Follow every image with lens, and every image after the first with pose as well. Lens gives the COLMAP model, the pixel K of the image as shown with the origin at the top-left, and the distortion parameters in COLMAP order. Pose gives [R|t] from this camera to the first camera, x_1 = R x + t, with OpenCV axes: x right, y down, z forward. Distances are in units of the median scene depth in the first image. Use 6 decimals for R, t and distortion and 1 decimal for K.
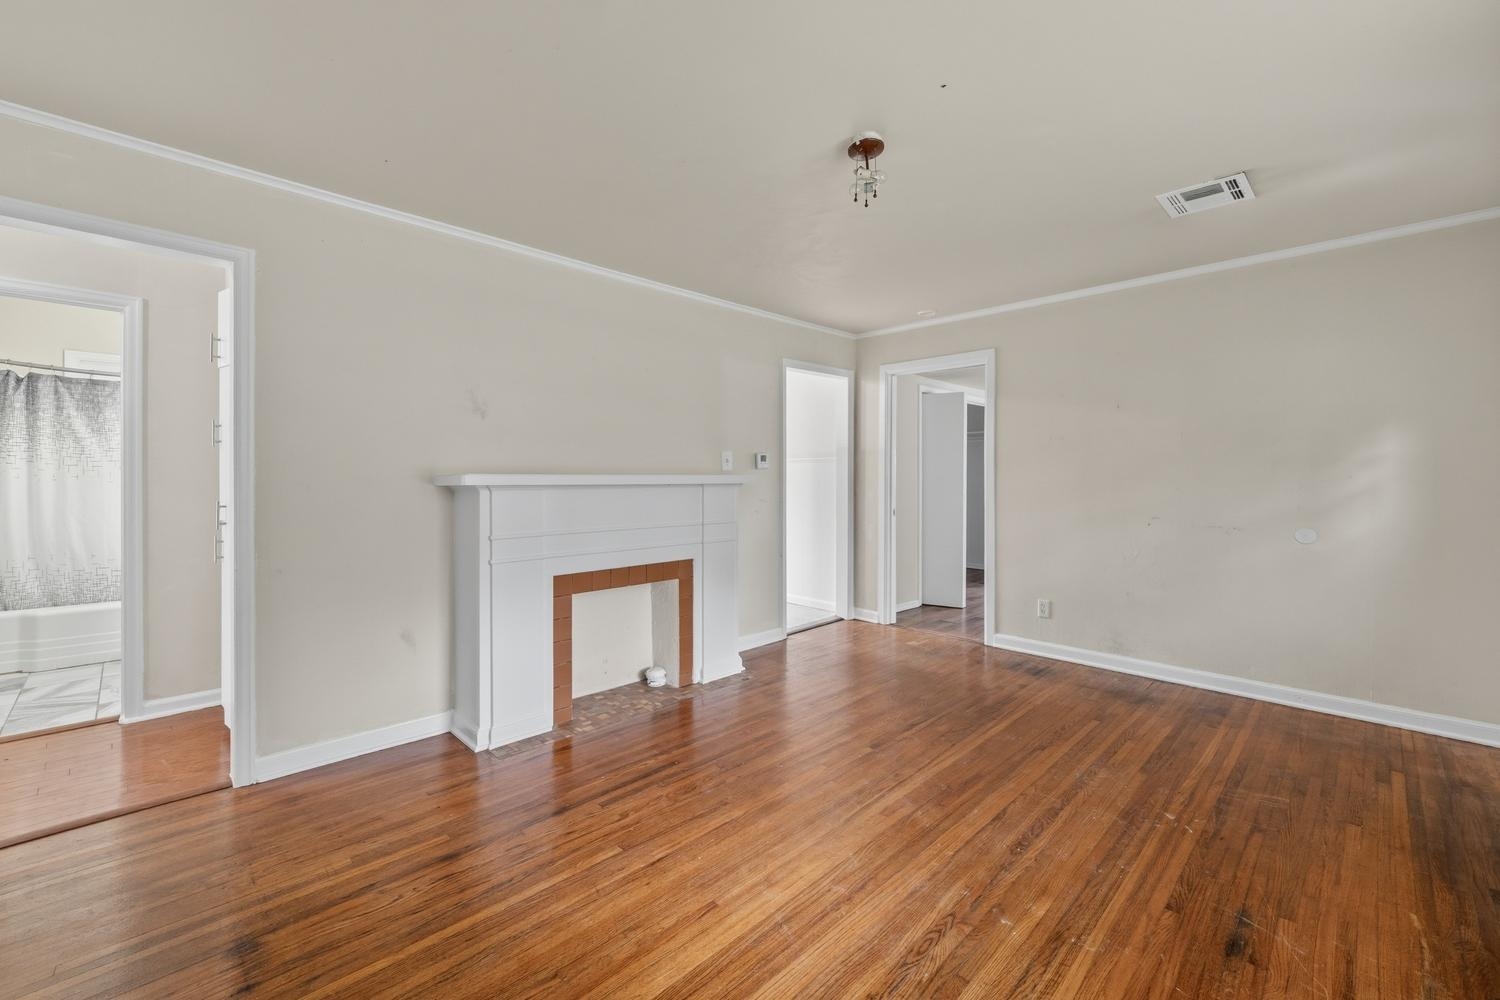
lens RADIAL K [[600.7, 0, 756.4], [0, 600.7, 477.0], [0, 0, 1]] dist [-0.000279, -0.001388]
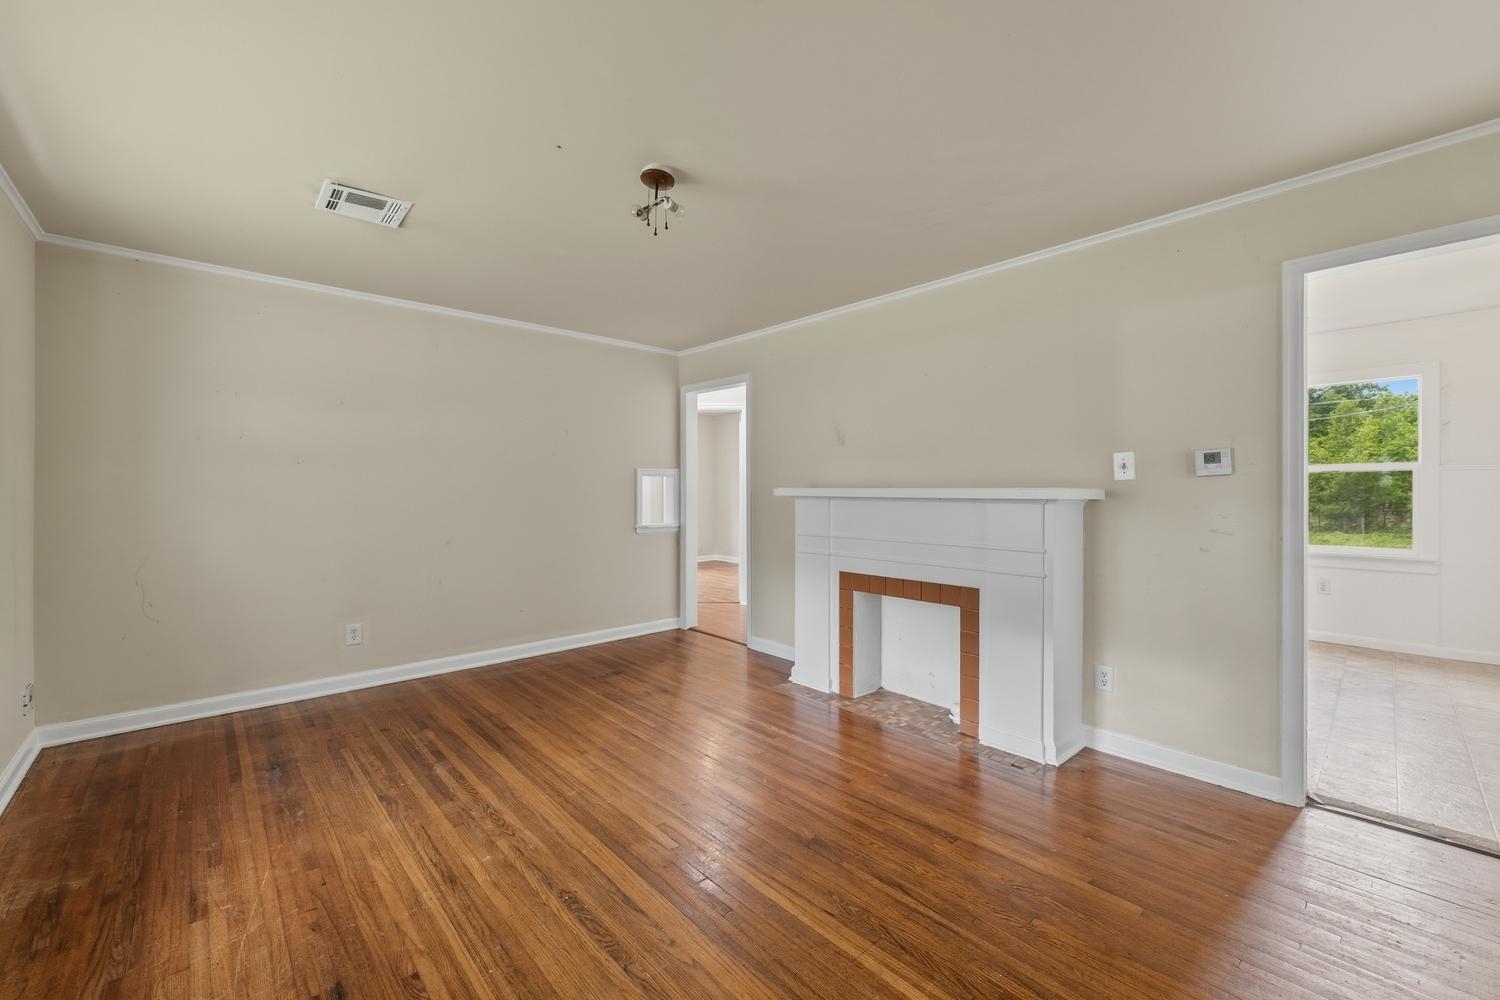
lens RADIAL K [[600.7, 0, 762.0], [0, 600.7, 488.7], [0, 0, 1]] dist [-0.000279, -0.001388]
pose [[-0.018508, -0.001959, -0.999827, 1.001859], [-0.000651, 0.999998, -0.001948, -0.000827], [0.999829, 0.000615, -0.018509, 0.977537]]
